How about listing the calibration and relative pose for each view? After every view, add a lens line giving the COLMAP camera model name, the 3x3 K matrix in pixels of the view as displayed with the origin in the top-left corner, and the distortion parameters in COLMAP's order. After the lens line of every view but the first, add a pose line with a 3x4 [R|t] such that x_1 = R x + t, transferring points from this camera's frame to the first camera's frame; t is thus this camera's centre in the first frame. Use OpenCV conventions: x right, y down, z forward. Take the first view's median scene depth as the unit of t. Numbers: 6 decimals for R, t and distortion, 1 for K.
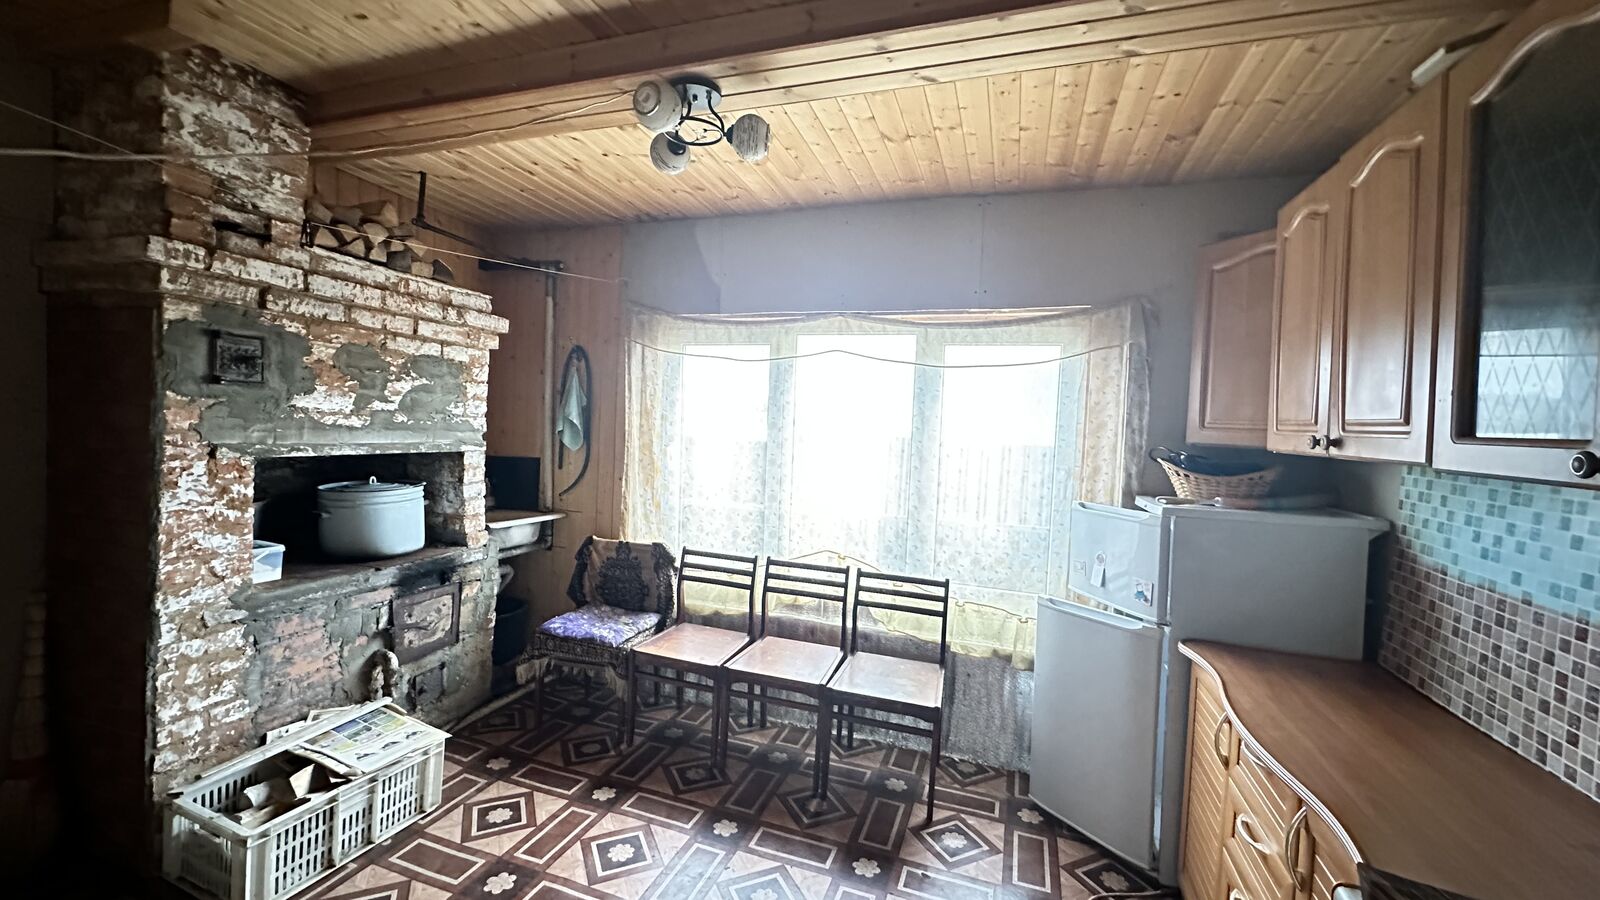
lens RADIAL K [[638.5, 0, 800.8], [0, 638.5, 447.6], [0, 0, 1]] dist [-0.000661, 0.000087]
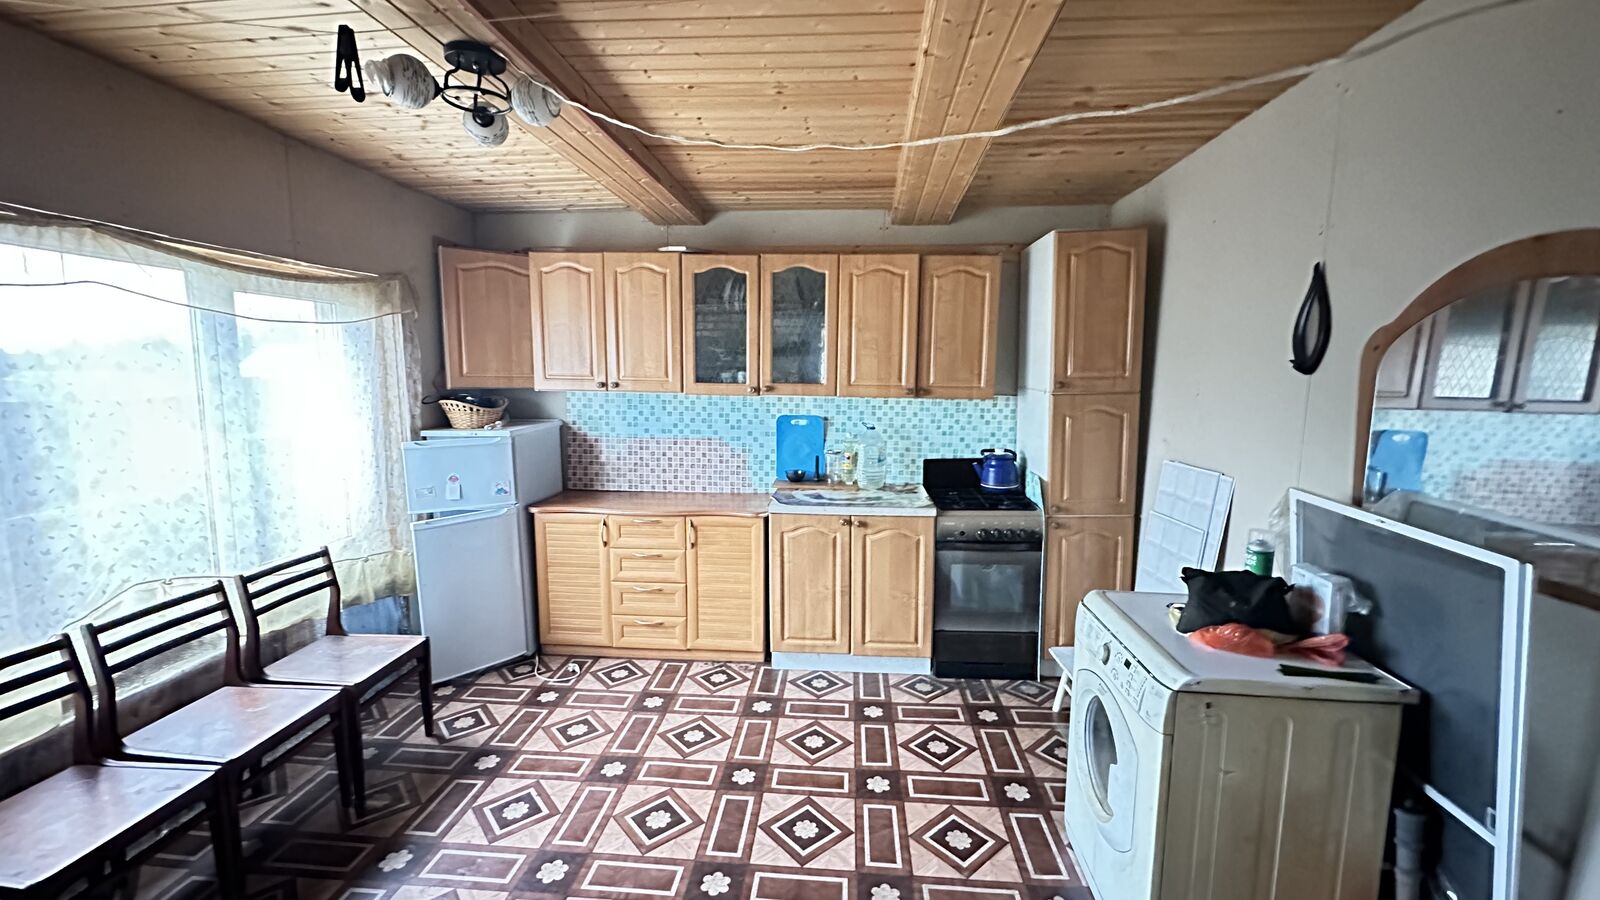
lens RADIAL K [[638.5, 0, 800.8], [0, 638.5, 447.6], [0, 0, 1]] dist [-0.000661, 0.000087]
pose [[-0.255479, -0.163293, 0.952925, -1.075776], [0.020494, 0.984497, 0.174198, -0.120123], [-0.966597, 0.064033, -0.248172, 0.676204]]
